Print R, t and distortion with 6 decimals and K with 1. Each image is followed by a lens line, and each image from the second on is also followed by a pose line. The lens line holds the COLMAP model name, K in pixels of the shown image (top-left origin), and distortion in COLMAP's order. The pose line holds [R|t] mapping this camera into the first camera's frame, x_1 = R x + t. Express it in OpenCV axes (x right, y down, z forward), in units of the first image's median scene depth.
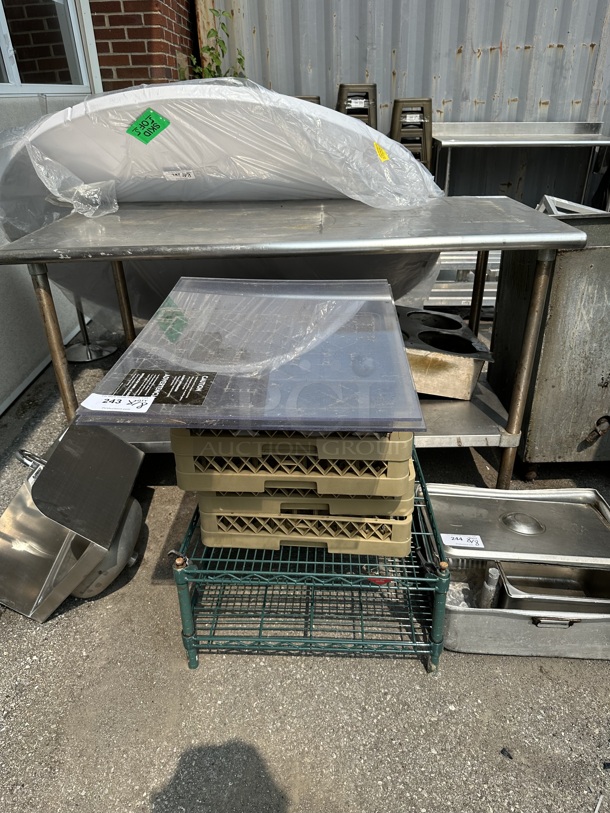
lens RADIAL K [[578.1, 0, 304.9], [0, 578.1, 409.3], [0, 0, 1]] dist [0.016233, -0.029033]
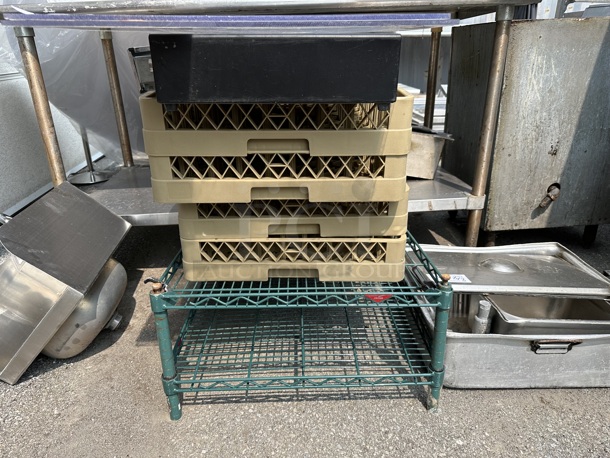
lens RADIAL K [[433.7, 0, 305.0], [0, 433.7, 229.0], [0, 0, 1]] dist [0.016233, -0.029033]
pose [[0.997511, -0.024298, 0.066194, -0.026339], [0.030916, 0.994420, -0.100864, 0.219905], [-0.063374, 0.102659, 0.992696, 0.269528]]
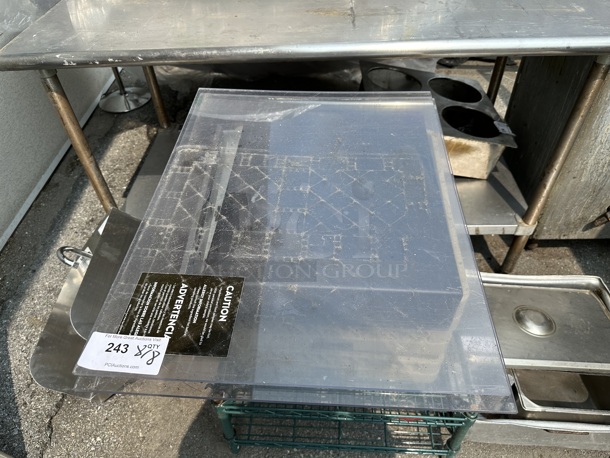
lens RADIAL K [[436.1, 0, 307.9], [0, 436.1, 230.2], [0, 0, 1]] dist [0.004283, -0.027221]
pose [[0.999912, -0.000659, -0.013280, -0.037111], [0.004483, 0.956996, 0.290066, -0.221228], [0.012518, -0.290100, 0.956914, 0.299562]]
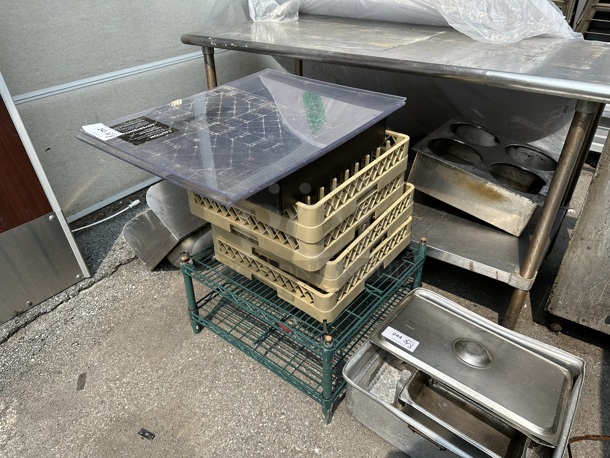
lens RADIAL K [[433.7, 0, 305.0], [0, 433.7, 229.0], [0, 0, 1]] dist [0.016233, -0.029033]
pose [[0.818347, 0.325413, -0.473725, 0.475163], [-0.282437, 0.945571, 0.161633, -0.066408], [0.500538, 0.001526, 0.865713, 0.171224]]
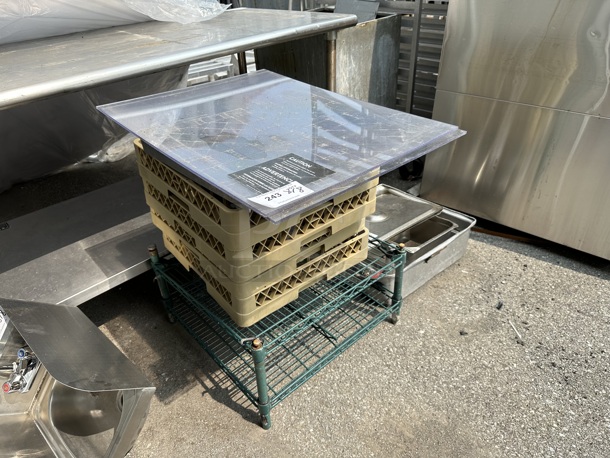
lens RADIAL K [[433.3, 0, 306.4], [0, 433.3, 236.9], [0, 0, 1]] dist [0.058475, -0.000130]
pose [[0.710337, -0.403657, 0.576612, -0.488735], [0.358396, 0.912489, 0.197275, -0.051199], [-0.605783, 0.066524, 0.792844, 0.226826]]
